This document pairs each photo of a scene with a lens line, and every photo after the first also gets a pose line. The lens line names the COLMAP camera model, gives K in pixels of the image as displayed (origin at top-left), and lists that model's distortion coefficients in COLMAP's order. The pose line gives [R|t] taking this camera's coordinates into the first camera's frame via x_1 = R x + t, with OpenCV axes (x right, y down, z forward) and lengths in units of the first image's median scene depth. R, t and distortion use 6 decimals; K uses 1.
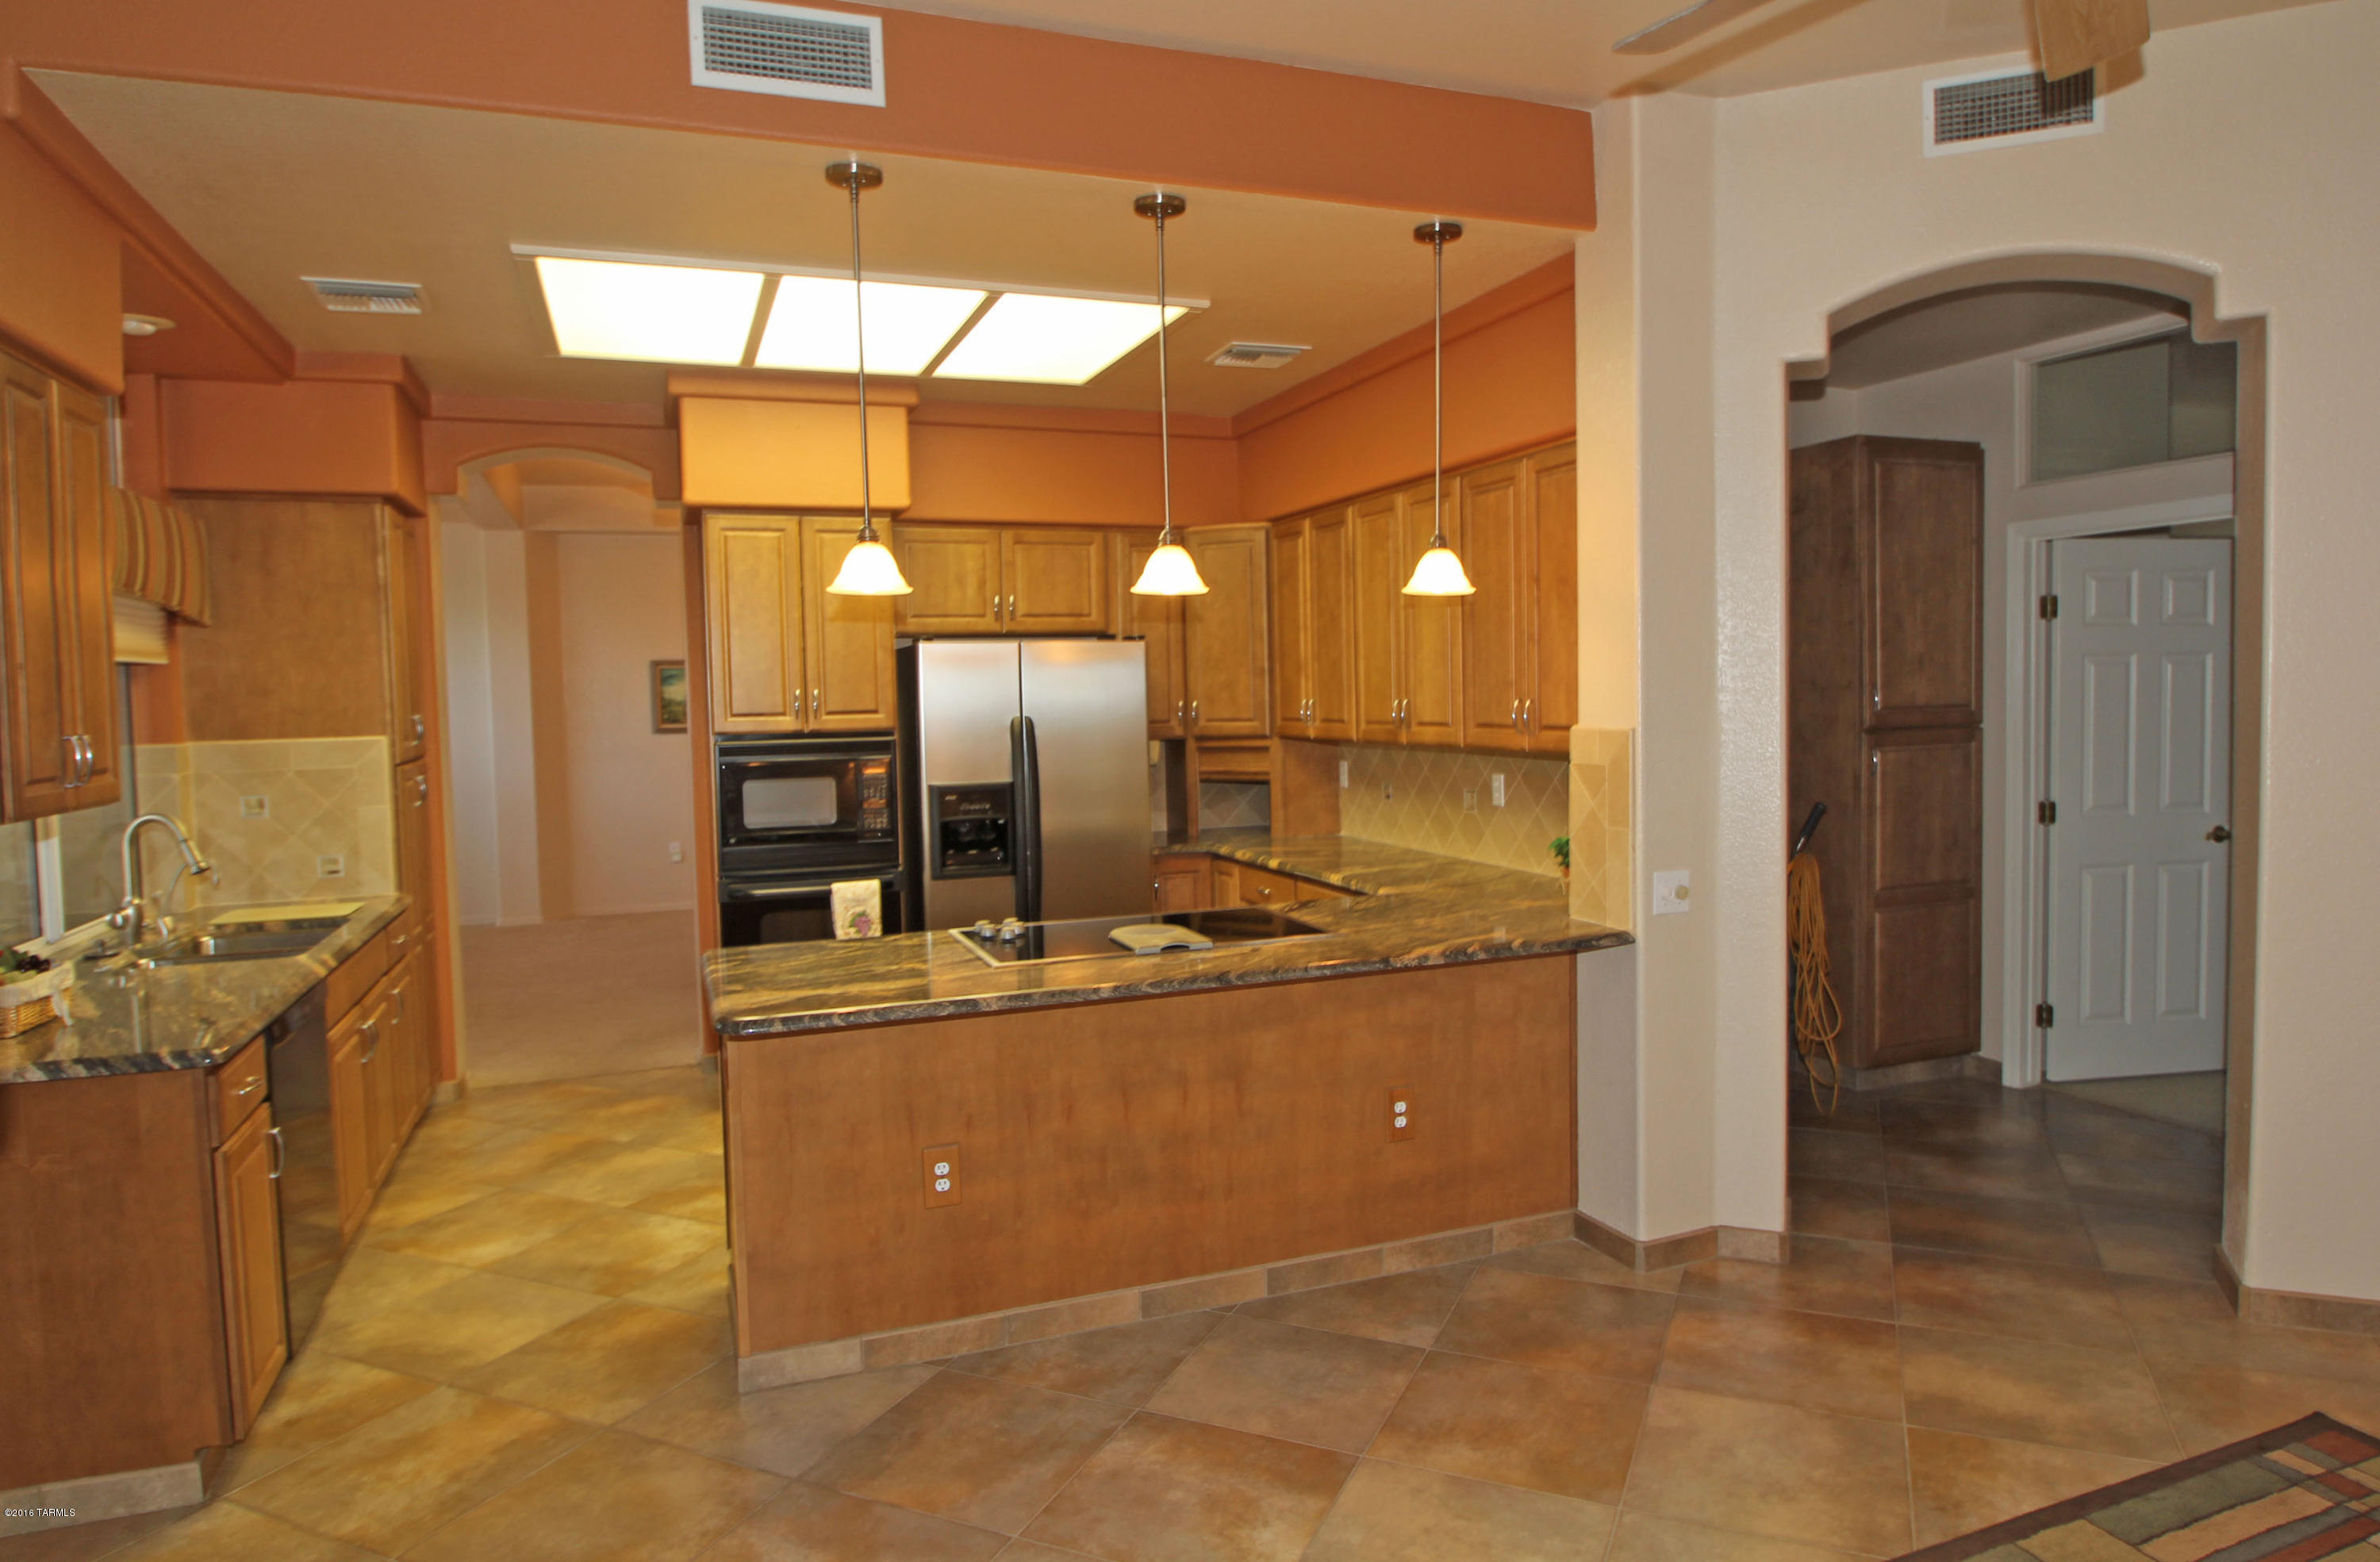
lens RADIAL K [[1450.3, 0, 1188.3], [0, 1450.3, 770.5], [0, 0, 1]] dist [-0.001028, -0.000225]
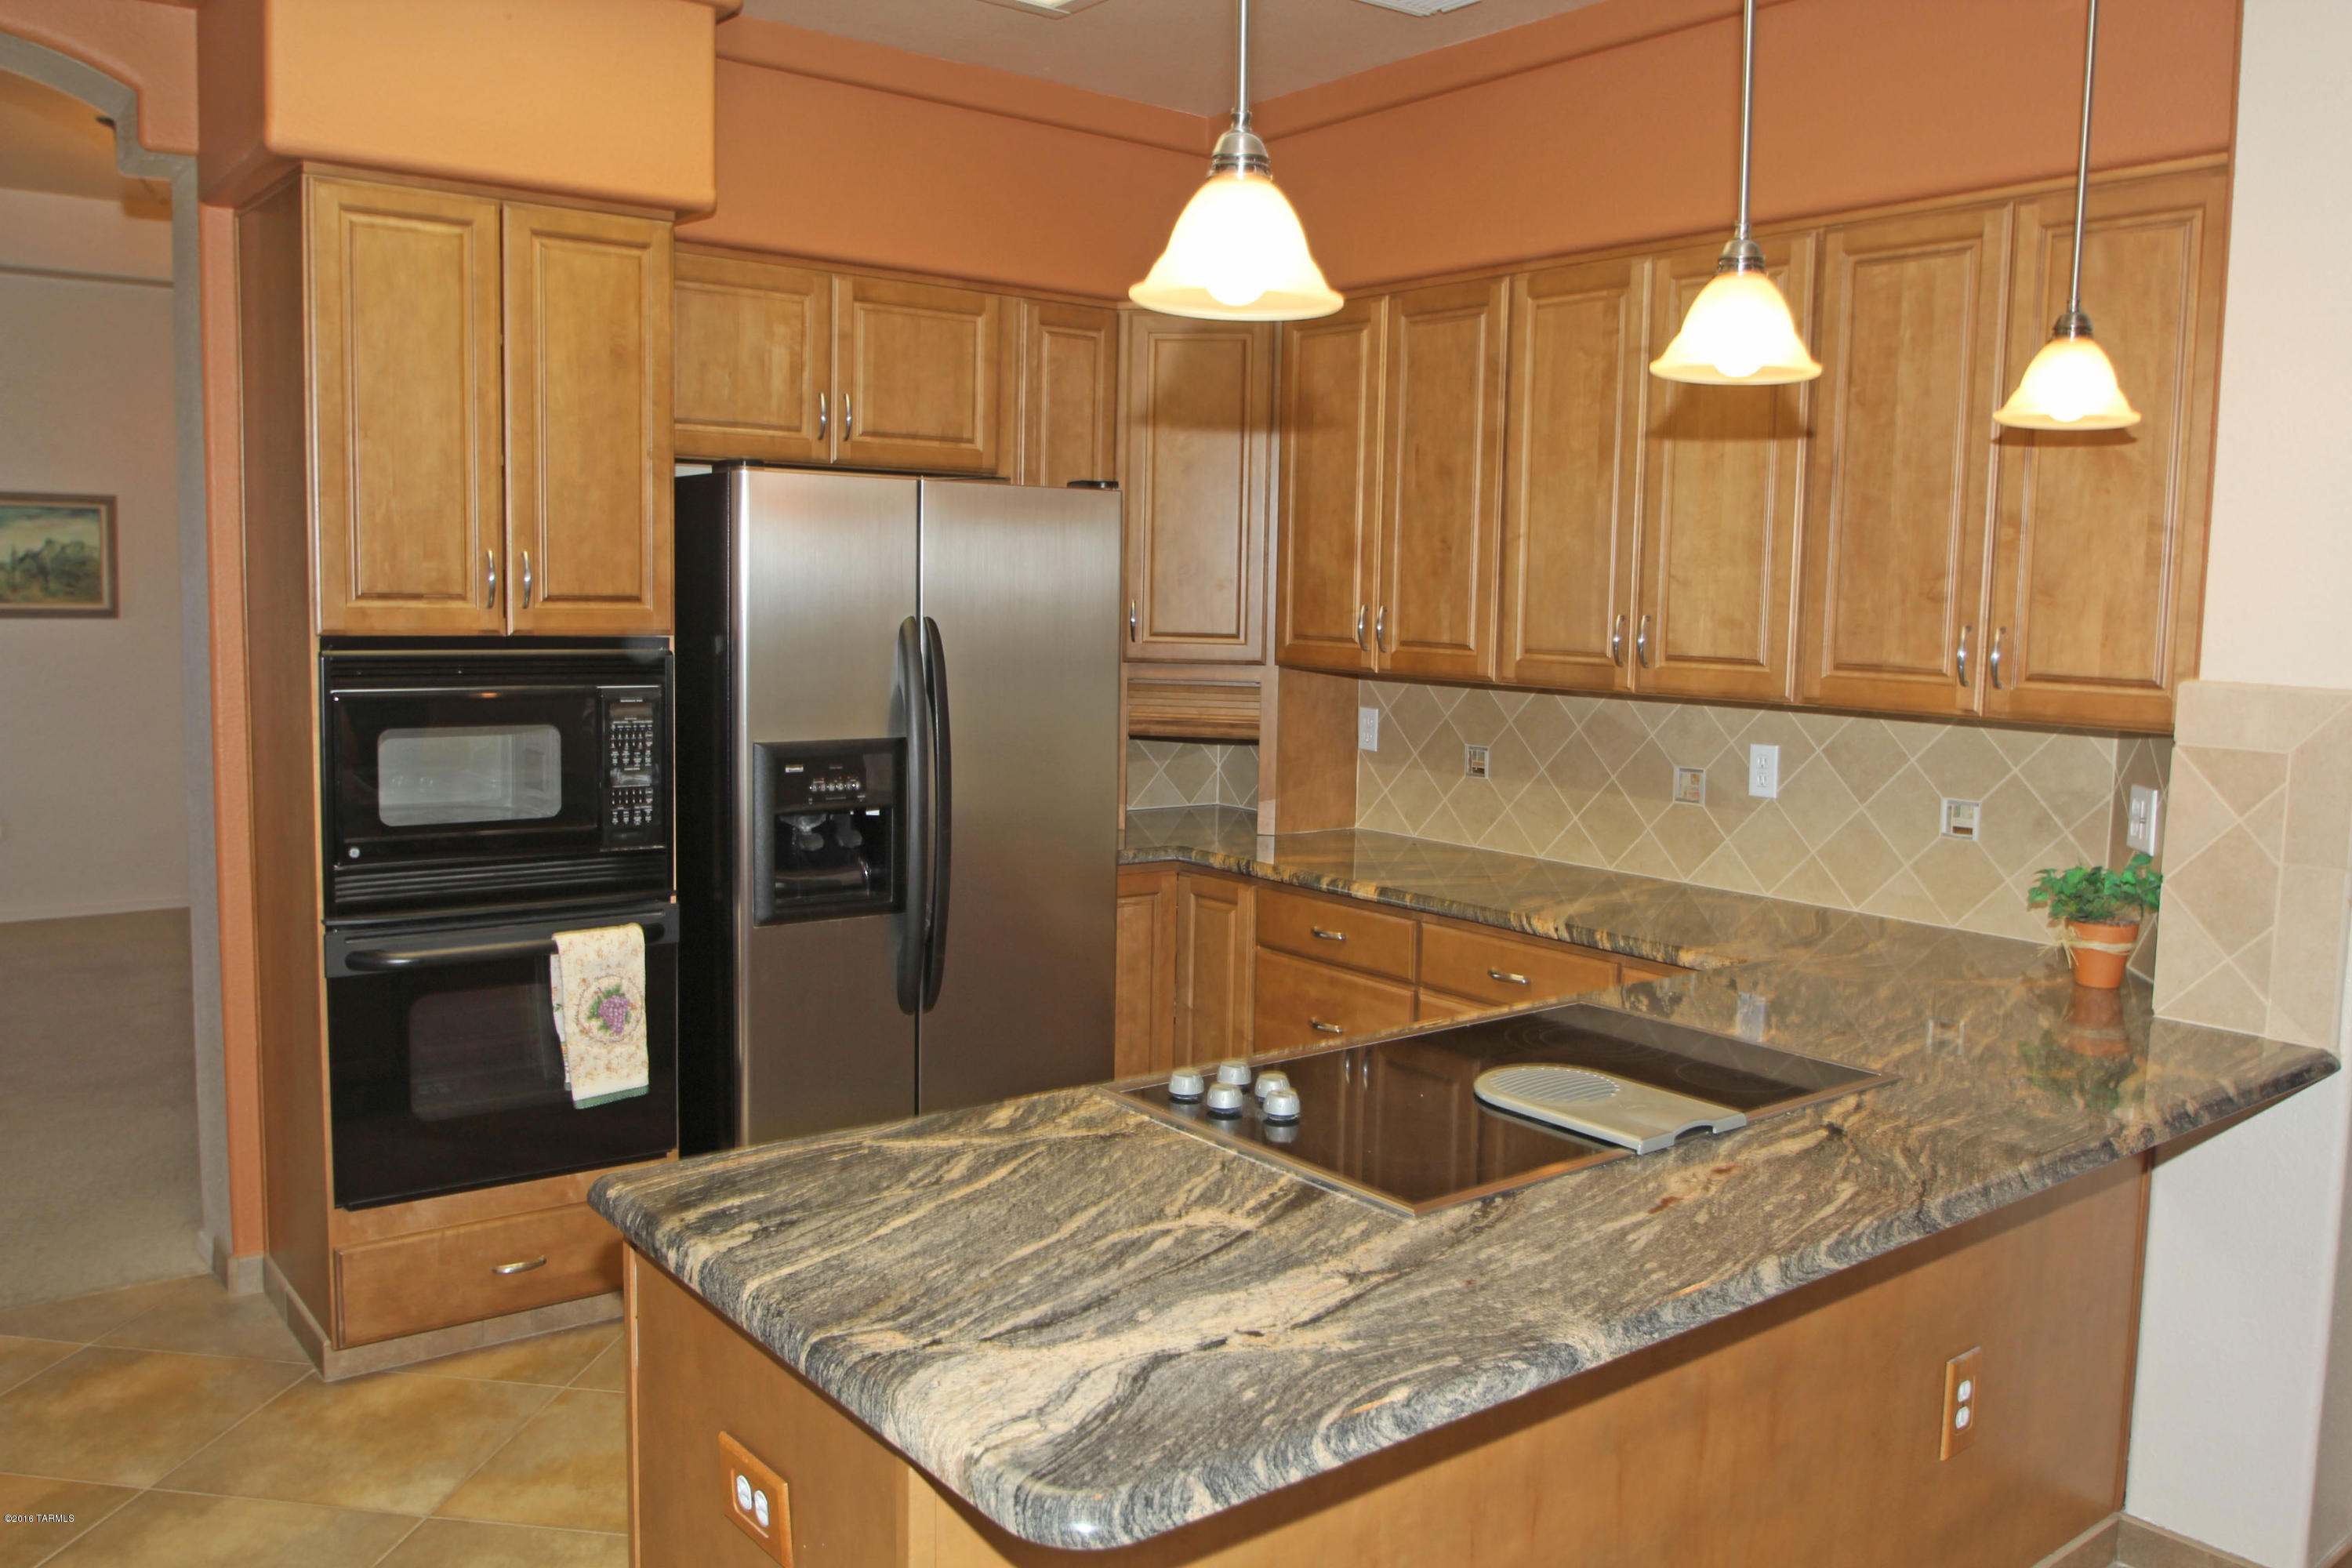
lens RADIAL K [[1863.7, 0, 1186.9], [0, 1863.7, 784.4], [0, 0, 1]] dist [-0.027556, 0.002684]
pose [[0.953602, 0.008353, 0.300955, -0.232656], [-0.023624, 0.998609, 0.047139, -0.011061], [-0.300143, -0.052061, 0.952472, 0.314350]]
